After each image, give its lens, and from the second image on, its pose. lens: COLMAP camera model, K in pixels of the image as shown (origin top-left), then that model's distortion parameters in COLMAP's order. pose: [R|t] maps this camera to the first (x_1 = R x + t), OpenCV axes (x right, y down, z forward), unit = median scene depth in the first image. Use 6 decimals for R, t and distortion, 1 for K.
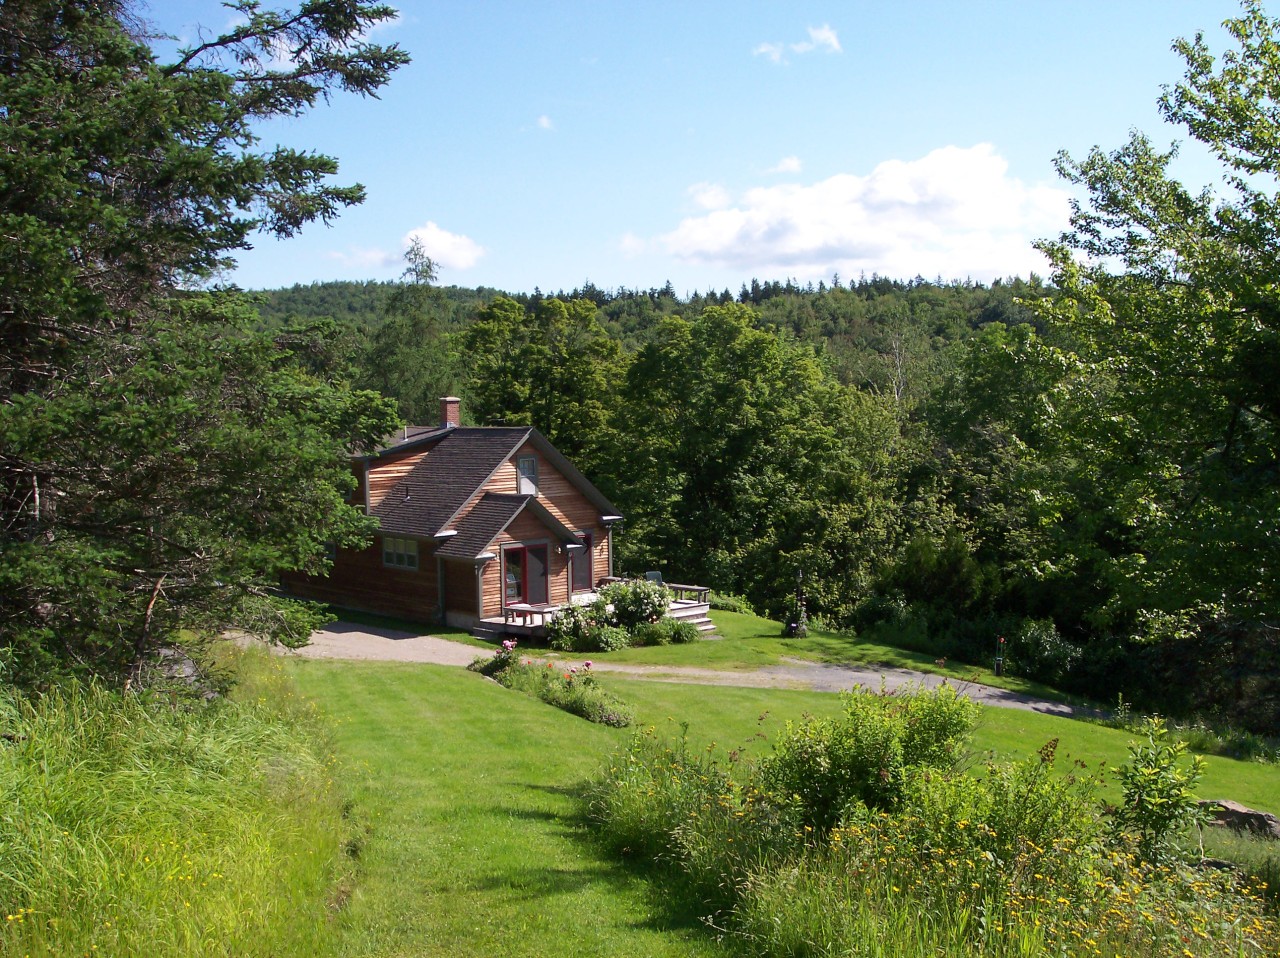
lens RADIAL K [[1523.1, 0, 640.4], [0, 1523.1, 479.5], [0, 0, 1]] dist [-0.123081, 0.000000]
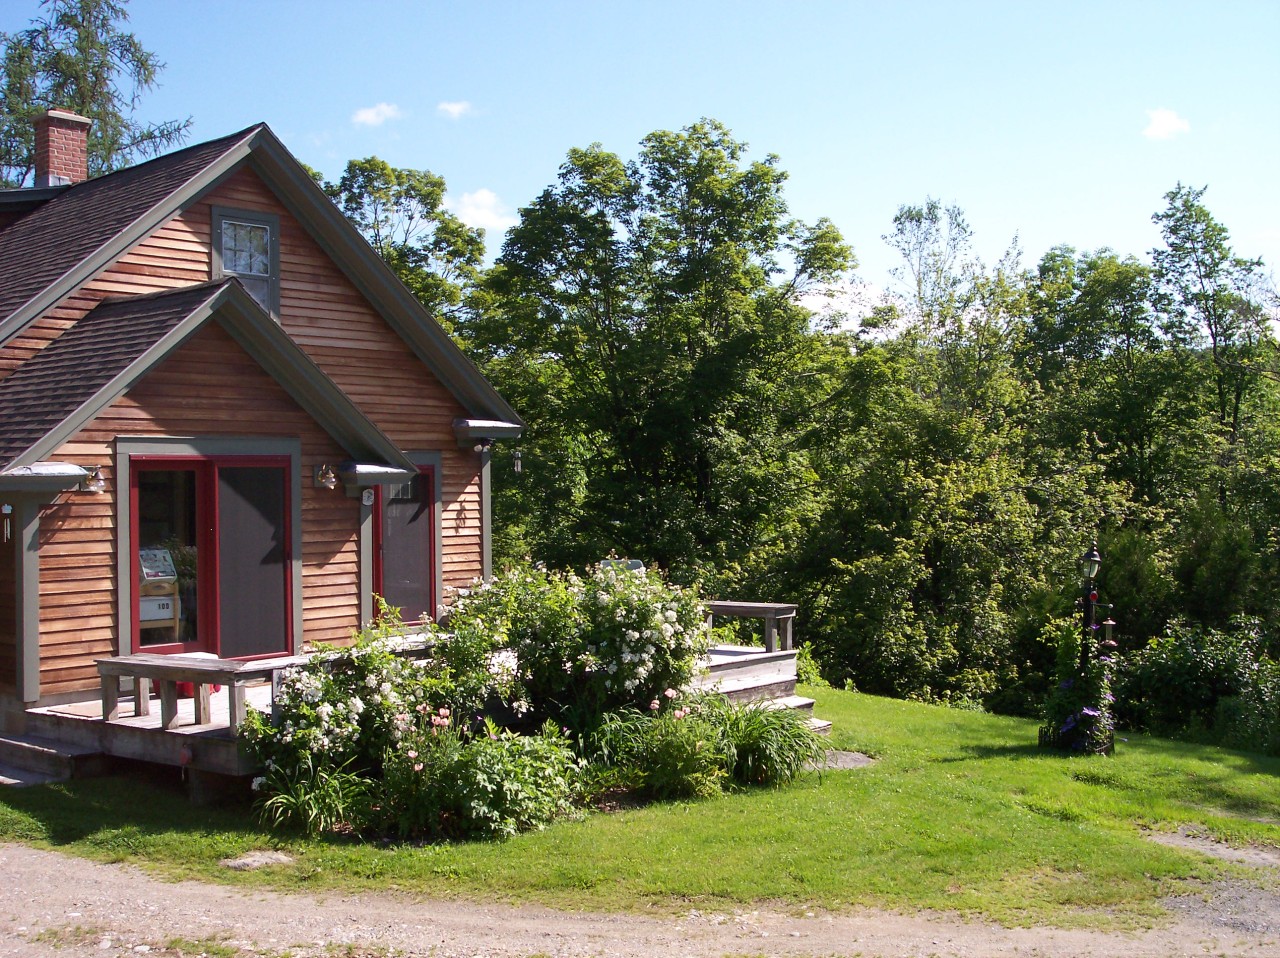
lens RADIAL K [[1523.1, 0, 639.5], [0, 1523.1, 478.3], [0, 0, 1]] dist [-0.123081, 0.000000]
pose [[0.994779, 0.002034, 0.102035, -0.023176], [0.004055, 0.998224, -0.059439, 0.067112], [-0.101975, 0.059543, 0.993003, 0.716438]]
